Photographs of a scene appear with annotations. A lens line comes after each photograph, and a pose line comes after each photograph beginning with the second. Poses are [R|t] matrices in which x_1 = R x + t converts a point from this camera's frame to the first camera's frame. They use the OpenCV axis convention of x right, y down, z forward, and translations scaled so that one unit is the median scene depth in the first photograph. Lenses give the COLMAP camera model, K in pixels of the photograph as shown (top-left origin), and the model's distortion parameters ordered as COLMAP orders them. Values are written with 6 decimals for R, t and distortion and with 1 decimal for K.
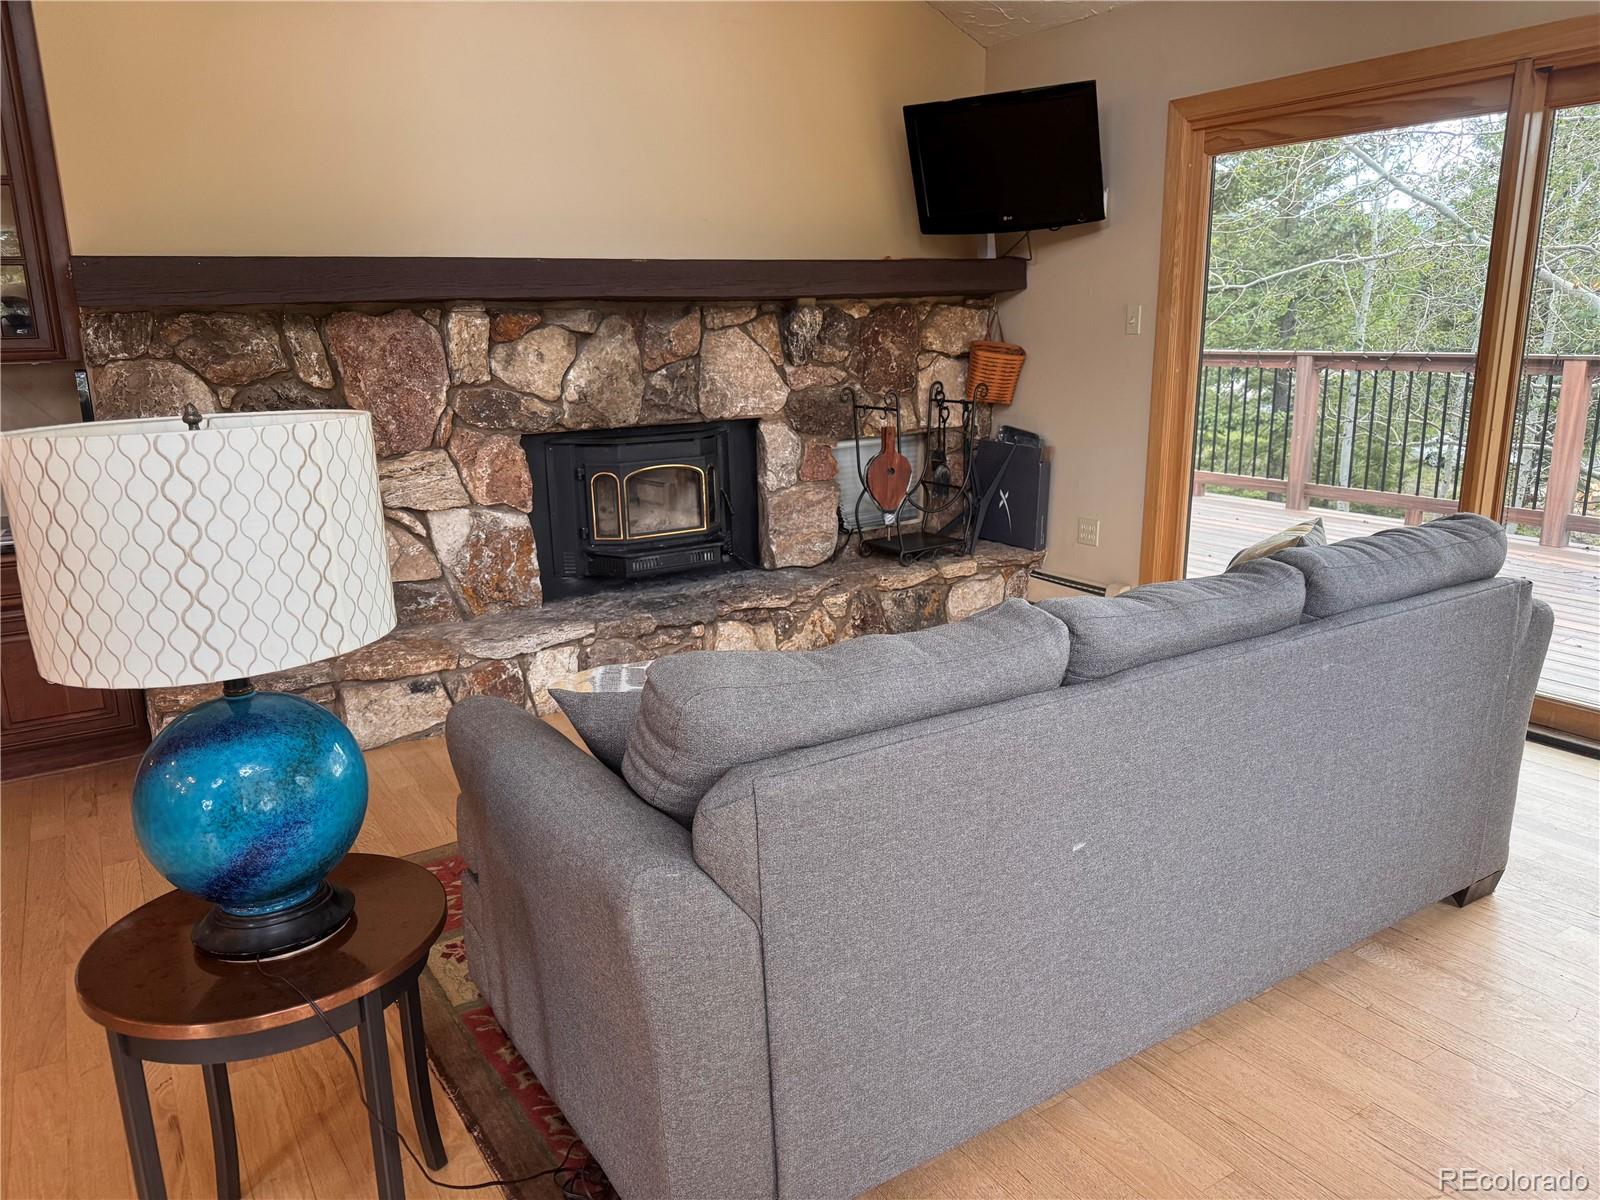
lens RADIAL K [[1175.4, 0, 798.5], [0, 1175.4, 608.7], [0, 0, 1]] dist [0.081820, -0.044882]
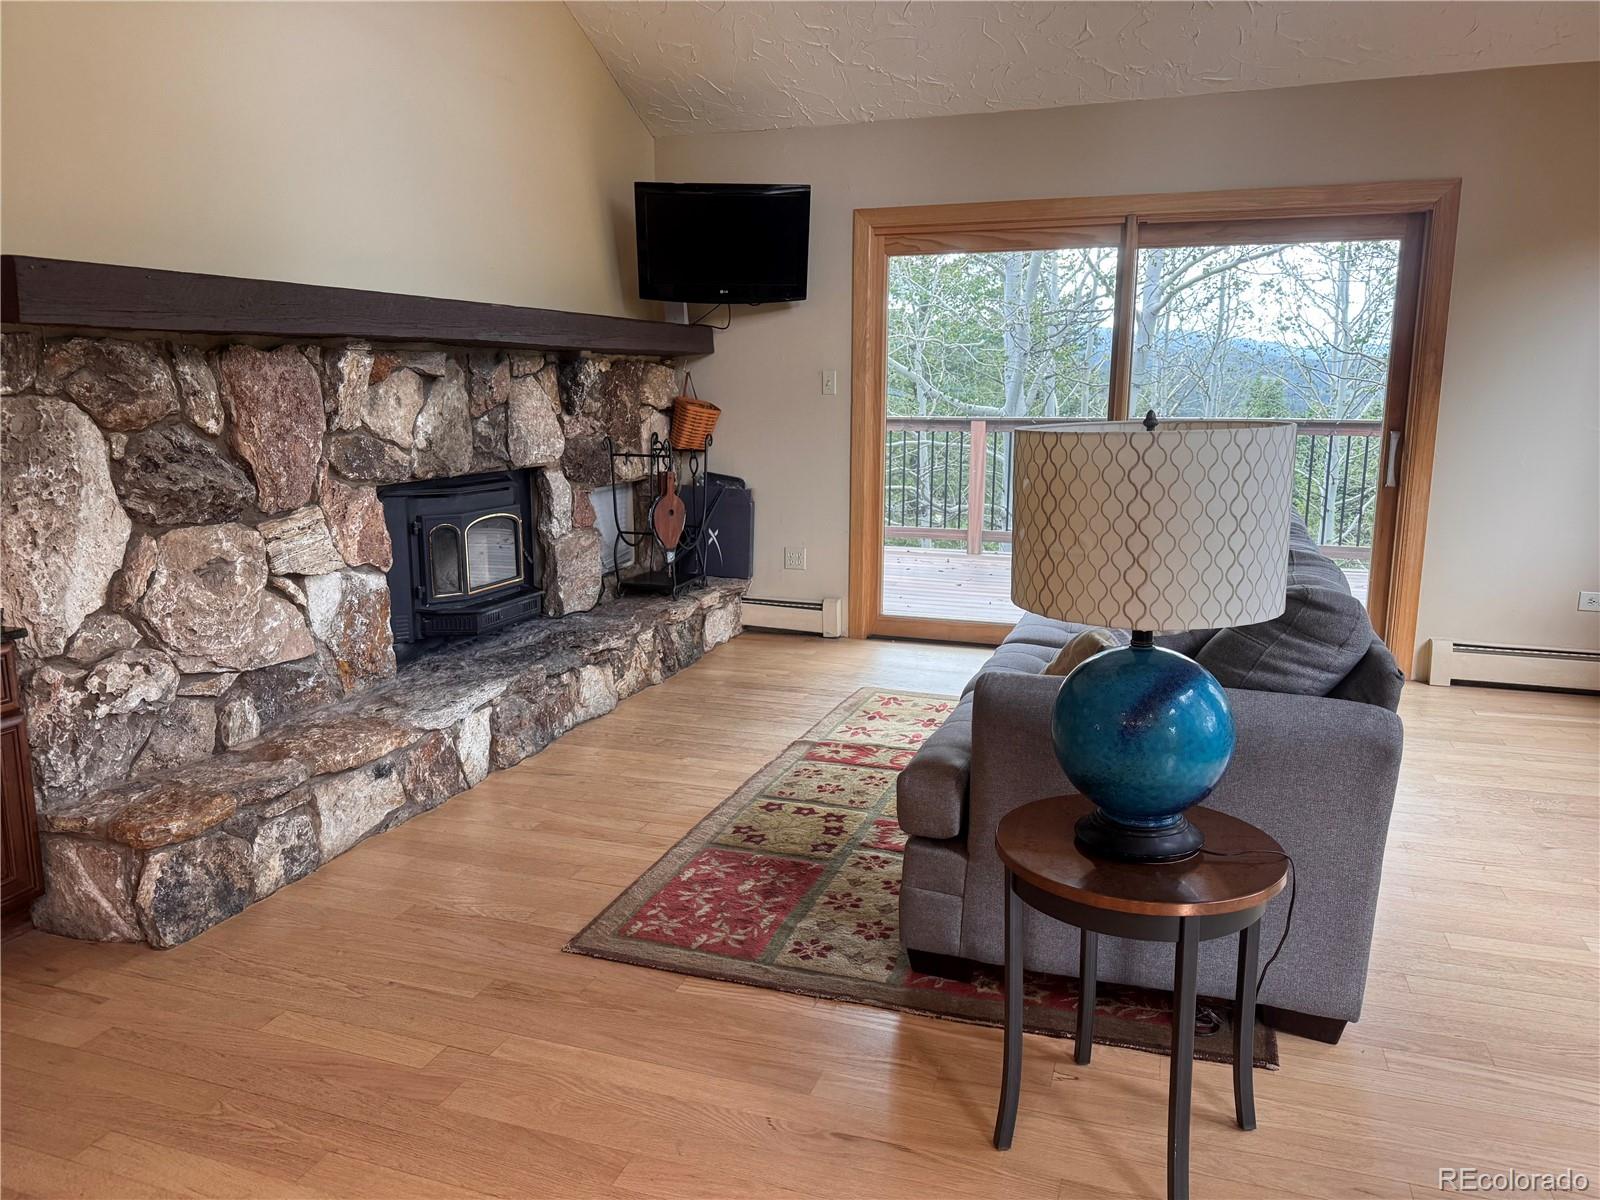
lens RADIAL K [[1175.4, 0, 785.3], [0, 1175.4, 596.1], [0, 0, 1]] dist [0.081820, -0.044882]
pose [[0.780289, -0.090823, 0.618789, -0.553856], [0.135146, 0.990509, -0.025035, 0.000210], [-0.610642, 0.103161, 0.785158, 0.107621]]
